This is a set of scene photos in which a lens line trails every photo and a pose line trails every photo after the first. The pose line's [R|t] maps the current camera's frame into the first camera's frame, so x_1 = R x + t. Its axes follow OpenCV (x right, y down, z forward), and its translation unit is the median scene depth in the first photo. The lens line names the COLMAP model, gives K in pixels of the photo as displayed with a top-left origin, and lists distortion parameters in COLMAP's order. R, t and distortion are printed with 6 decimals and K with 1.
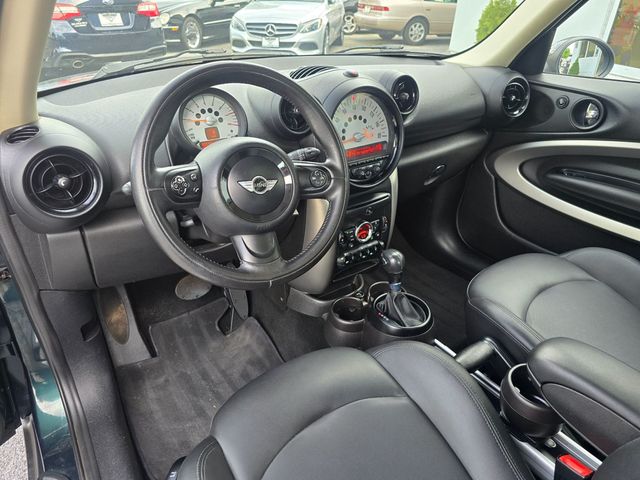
lens RADIAL K [[427.6, 0, 326.1], [0, 427.6, 229.3], [0, 0, 1]] dist [0.051954, -0.052776]
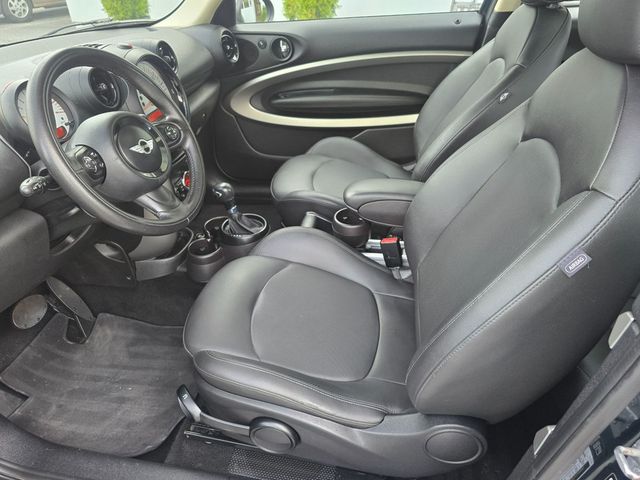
lens RADIAL K [[427.6, 0, 326.1], [0, 427.6, 229.3], [0, 0, 1]] dist [0.051954, -0.052776]
pose [[0.703041, -0.423447, 0.571337, -0.319405], [0.381073, 0.902637, 0.200073, 0.030763], [-0.600430, 0.077062, 0.795955, -0.129946]]
